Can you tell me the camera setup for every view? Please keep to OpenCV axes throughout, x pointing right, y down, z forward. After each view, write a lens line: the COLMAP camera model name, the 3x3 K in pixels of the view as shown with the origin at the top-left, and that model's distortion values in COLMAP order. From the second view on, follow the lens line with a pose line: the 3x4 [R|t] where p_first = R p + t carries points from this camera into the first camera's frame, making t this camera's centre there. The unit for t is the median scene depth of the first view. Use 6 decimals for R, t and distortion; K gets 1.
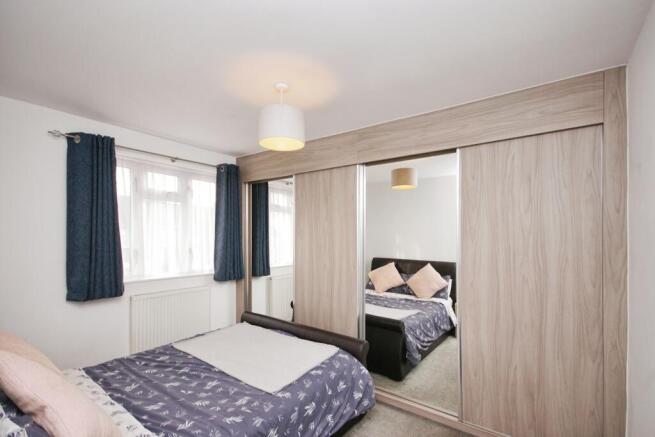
lens RADIAL K [[292.7, 0, 341.8], [0, 292.7, 237.6], [0, 0, 1]] dist [-0.009556, -0.001364]
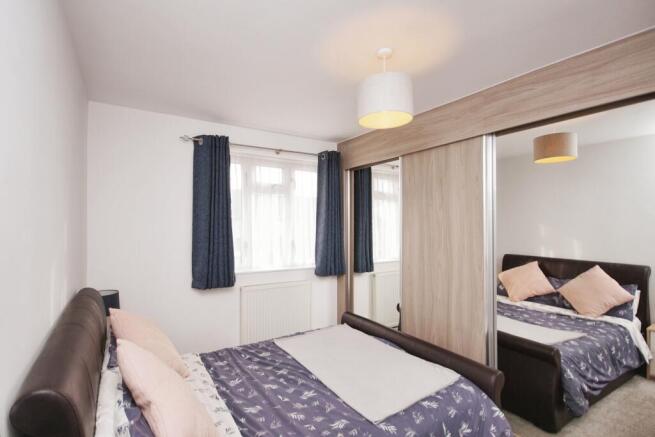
lens RADIAL K [[298.0, 0, 328.5], [0, 298.0, 223.2], [0, 0, 1]] dist [0.000000, -0.000588]
pose [[0.918985, -0.004166, -0.394272, -0.015944], [0.004101, 0.999991, -0.001008, -0.021474], [0.394272, -0.000690, 0.918993, 0.133481]]
